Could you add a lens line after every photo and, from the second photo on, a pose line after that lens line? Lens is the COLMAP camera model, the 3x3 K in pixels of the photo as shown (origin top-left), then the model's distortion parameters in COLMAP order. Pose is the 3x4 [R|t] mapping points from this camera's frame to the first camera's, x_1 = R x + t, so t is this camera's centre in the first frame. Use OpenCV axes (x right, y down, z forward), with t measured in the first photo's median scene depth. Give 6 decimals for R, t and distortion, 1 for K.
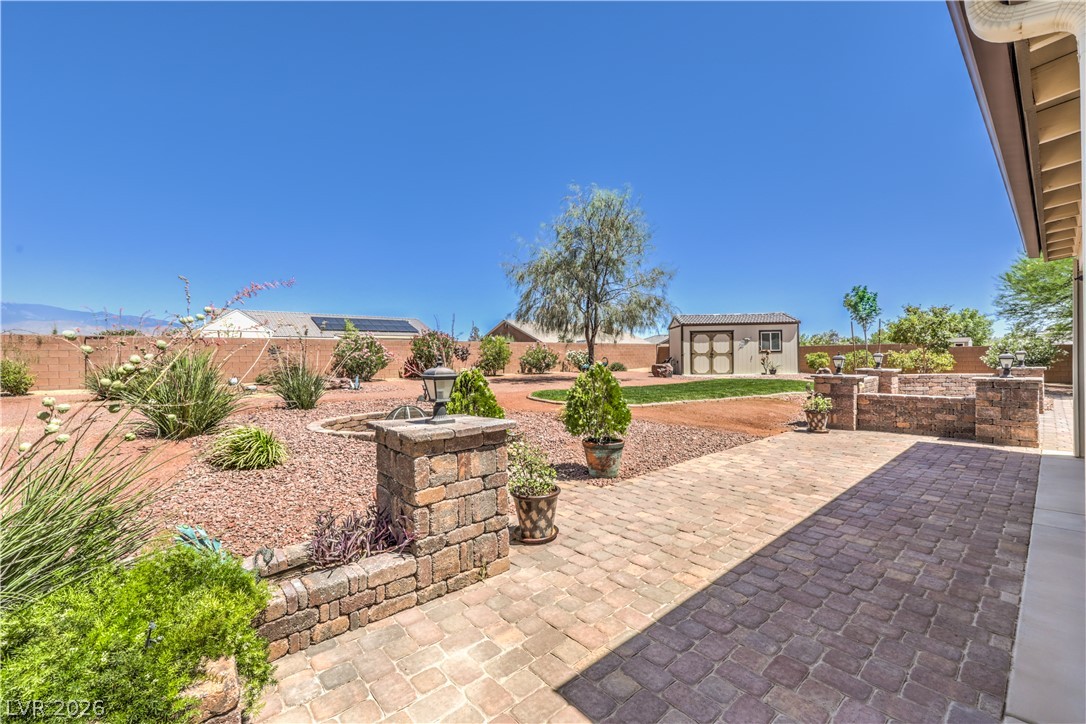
lens RADIAL K [[446.7, 0, 542.3], [0, 446.7, 358.2], [0, 0, 1]] dist [-0.001473, -0.000144]
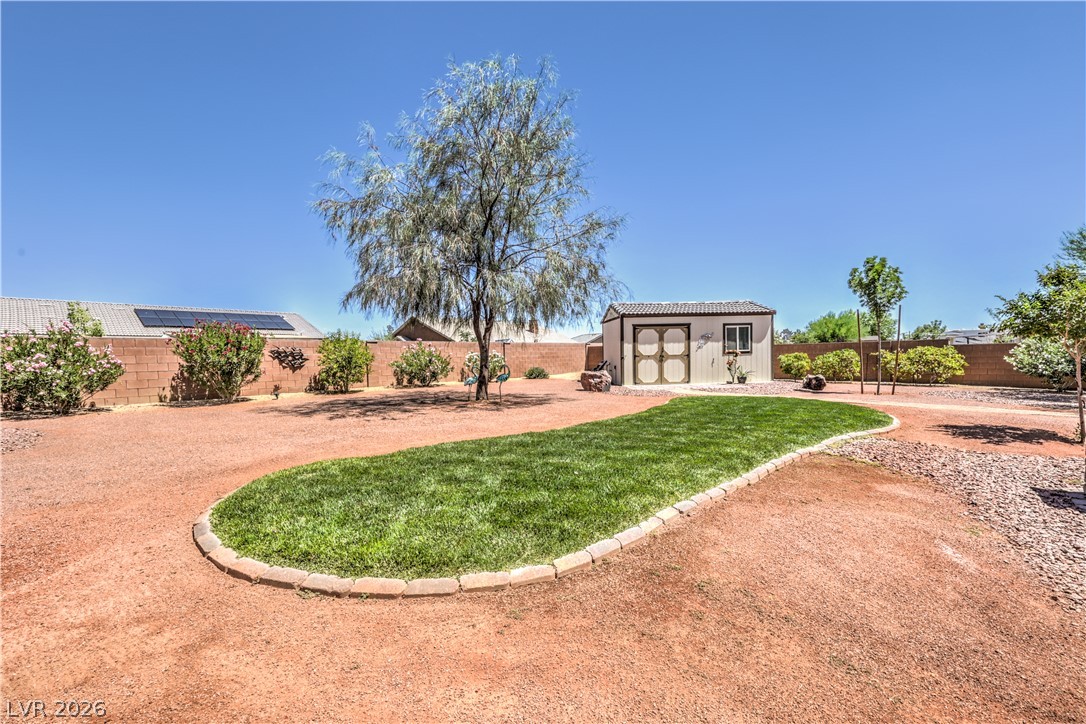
lens RADIAL K [[442.7, 0, 539.4], [0, 442.7, 376.5], [0, 0, 1]] dist [-0.001263, -0.000119]
pose [[0.988439, -0.016303, 0.150743, 0.076488], [0.009922, 0.999026, 0.042988, -0.009562], [-0.151297, -0.040995, 0.987638, 0.325828]]
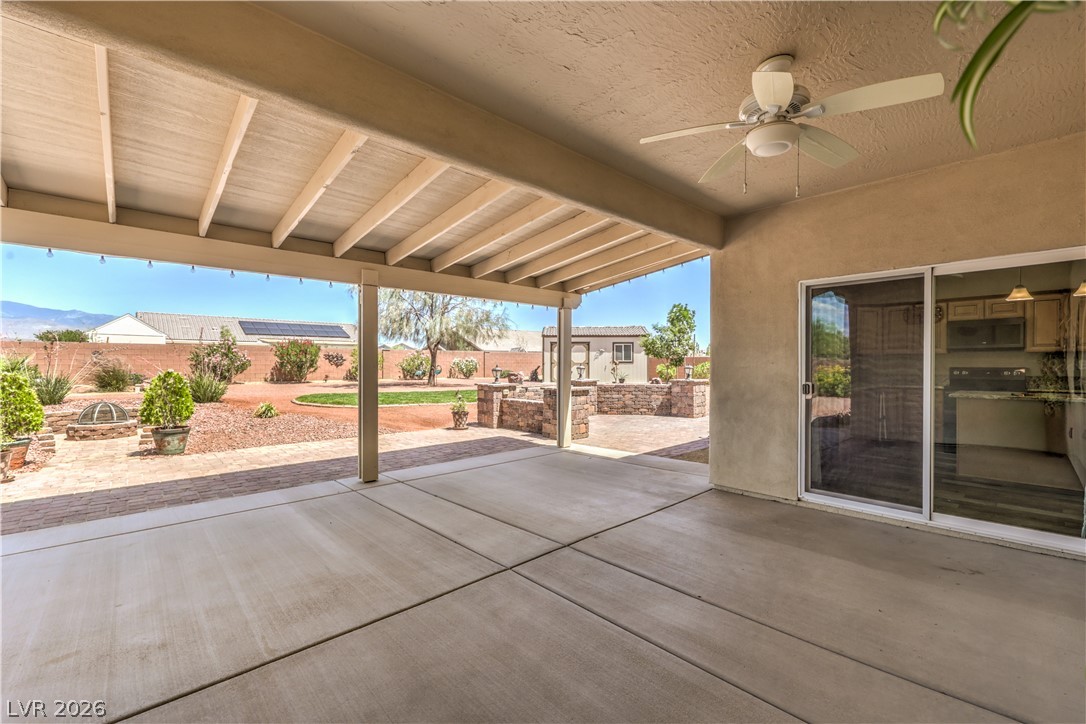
lens RADIAL K [[452.5, 0, 539.5], [0, 452.5, 366.0], [0, 0, 1]] dist [0.000724, 0.000003]
pose [[0.999619, 0.013536, 0.024038, 0.283723], [-0.013616, 0.999902, 0.003187, -0.006121], [-0.023992, -0.003513, 0.999706, -0.089767]]
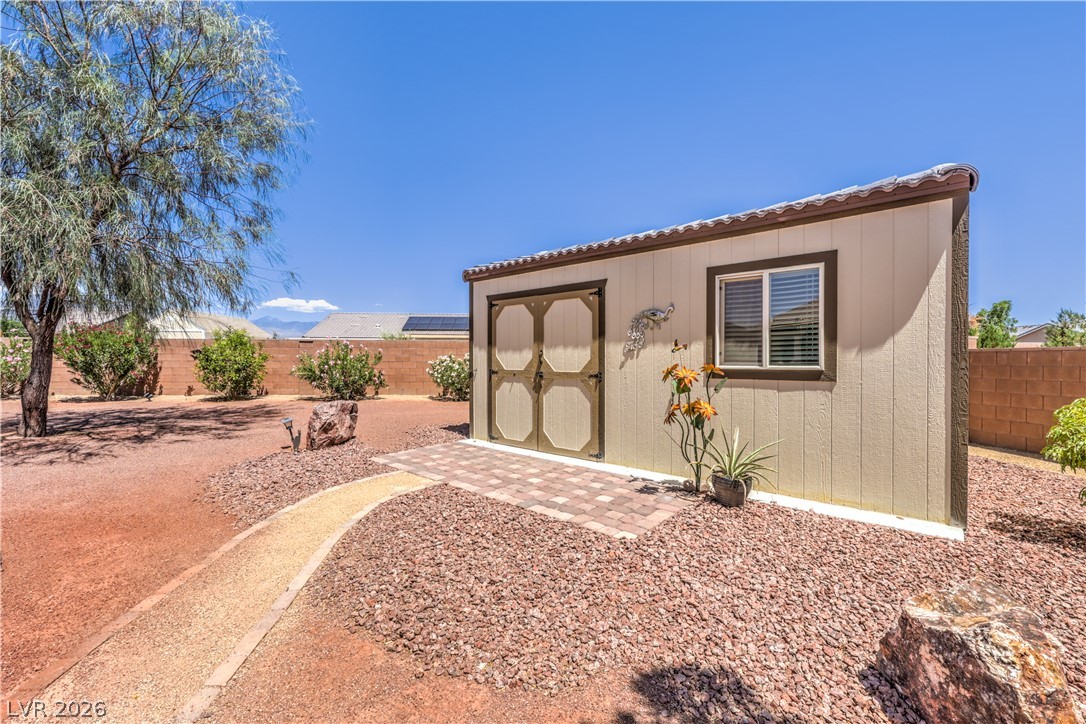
lens RADIAL K [[446.7, 0, 542.3], [0, 446.7, 358.2], [0, 0, 1]] dist [-0.001473, -0.000144]
pose [[0.805694, 0.013004, -0.592189, 0.547954], [-0.013484, 0.999903, 0.003612, -0.020996], [0.592178, 0.005075, 0.805791, 0.793781]]
